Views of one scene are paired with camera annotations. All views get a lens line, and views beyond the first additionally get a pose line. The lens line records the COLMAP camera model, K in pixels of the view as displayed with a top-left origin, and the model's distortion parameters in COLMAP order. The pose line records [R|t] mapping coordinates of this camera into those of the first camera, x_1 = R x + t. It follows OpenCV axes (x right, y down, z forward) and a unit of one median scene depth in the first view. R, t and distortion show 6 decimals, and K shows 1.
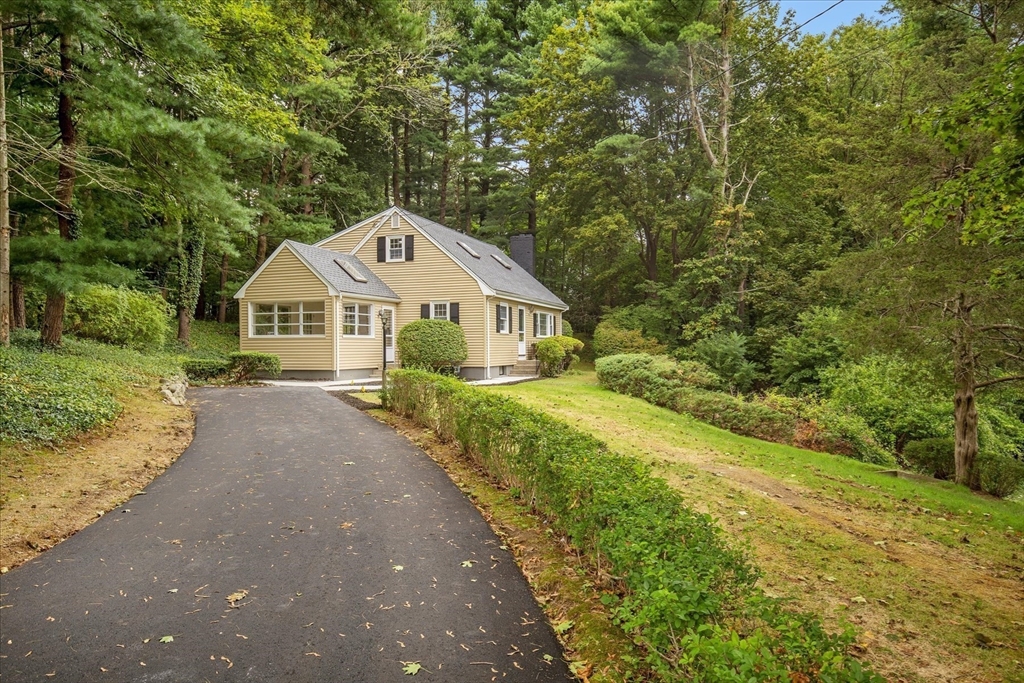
lens RADIAL K [[647.5, 0, 509.0], [0, 647.5, 347.3], [0, 0, 1]] dist [0.014021, 0.001764]
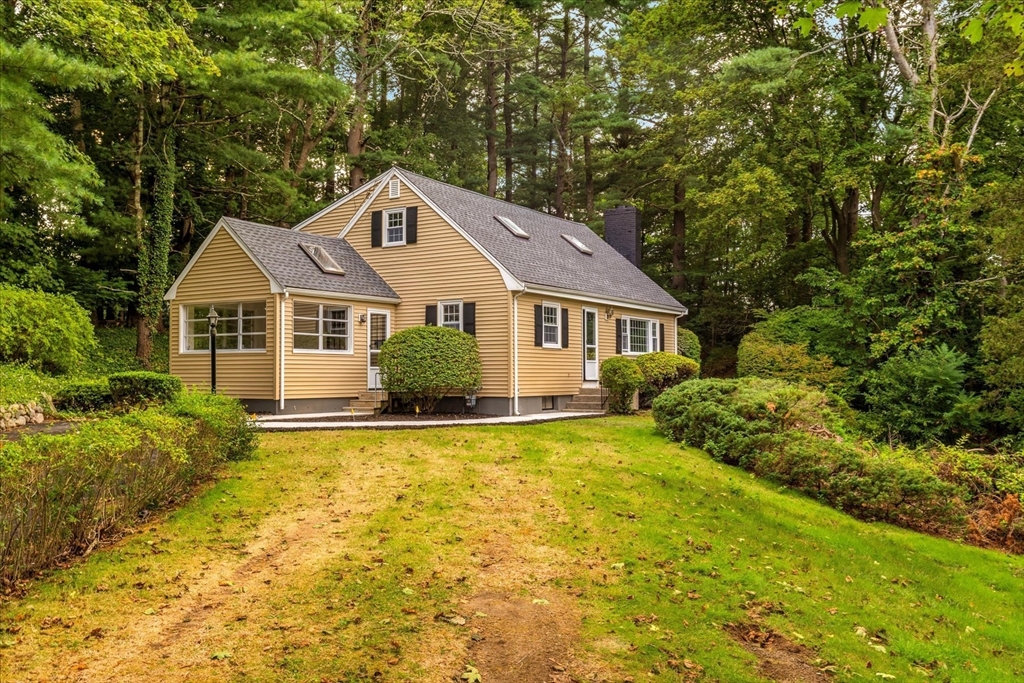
lens RADIAL K [[866.2, 0, 511.8], [0, 866.2, 340.4], [0, 0, 1]] dist [0.013706, 0.002831]
pose [[0.975687, -0.005554, -0.219100, 0.141323], [-0.002779, 0.999285, -0.037704, 0.004849], [0.219152, 0.037396, 0.974974, 0.108686]]
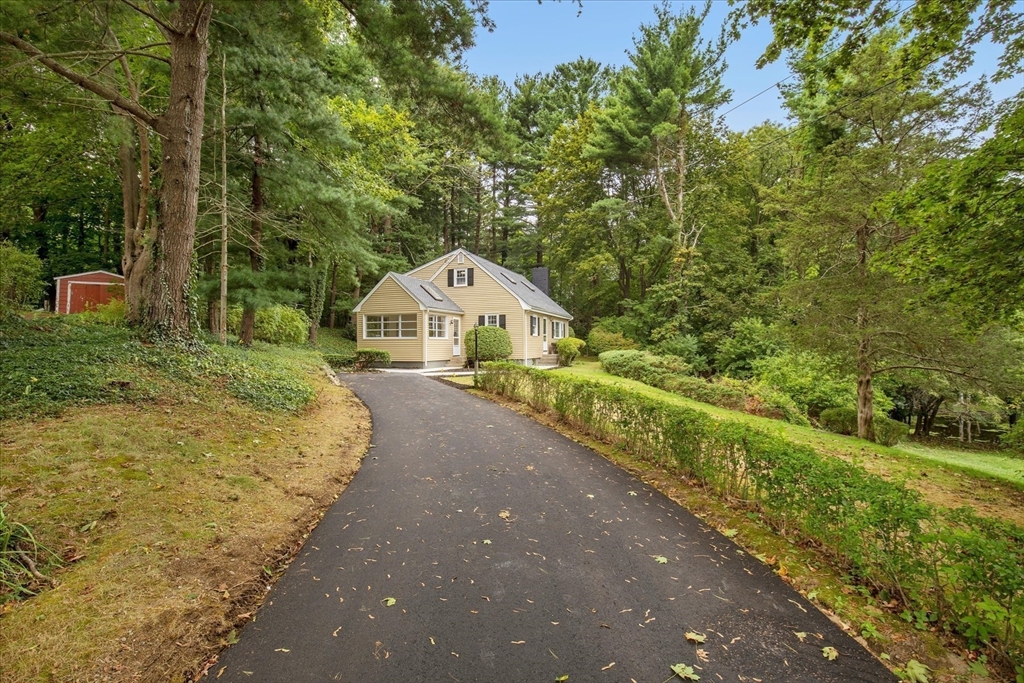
lens RADIAL K [[451.4, 0, 514.7], [0, 451.4, 343.3], [0, 0, 1]] dist [-0.014751, 0.000968]
pose [[0.999985, 0.000190, 0.005491, -0.055210], [-0.000173, 0.999995, -0.003137, -0.001690], [-0.005492, 0.003136, 0.999980, -0.006800]]
